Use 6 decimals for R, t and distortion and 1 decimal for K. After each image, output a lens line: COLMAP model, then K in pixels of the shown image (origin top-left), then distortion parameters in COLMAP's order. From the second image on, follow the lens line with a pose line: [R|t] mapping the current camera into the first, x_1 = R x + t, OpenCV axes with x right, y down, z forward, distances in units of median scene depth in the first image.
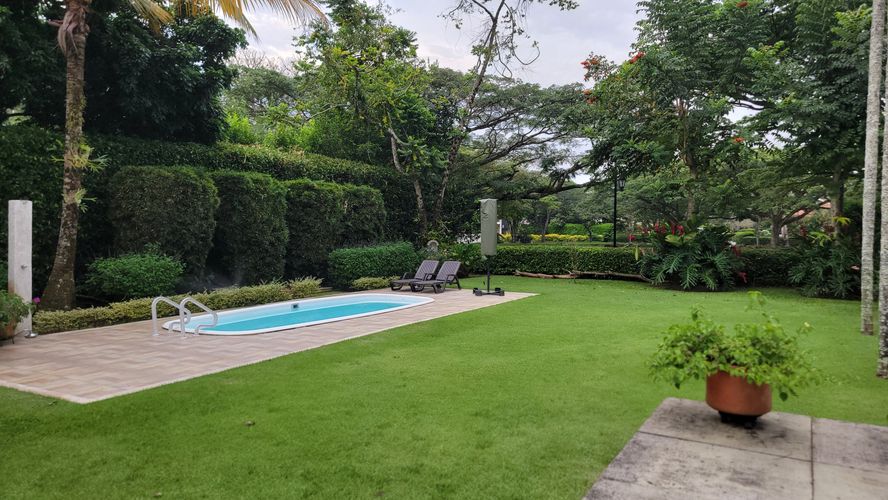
lens RADIAL K [[619.1, 0, 461.3], [0, 619.1, 239.7], [0, 0, 1]] dist [0.035710, -0.021288]
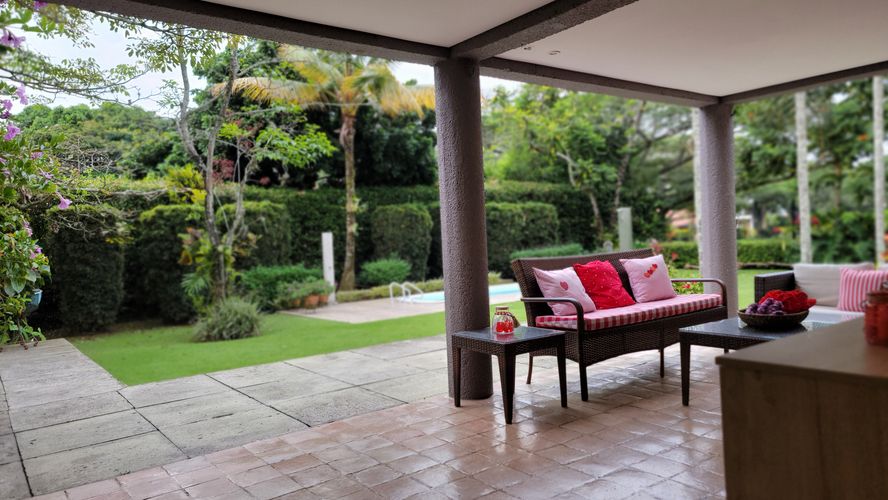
lens RADIAL K [[619.1, 0, 448.3], [0, 619.1, 256.4], [0, 0, 1]] dist [0.035710, -0.021288]
pose [[0.909816, -0.036885, -0.413369, 0.286266], [0.046471, 0.998833, 0.013154, 0.000677], [0.412401, -0.031177, 0.910469, -0.396312]]
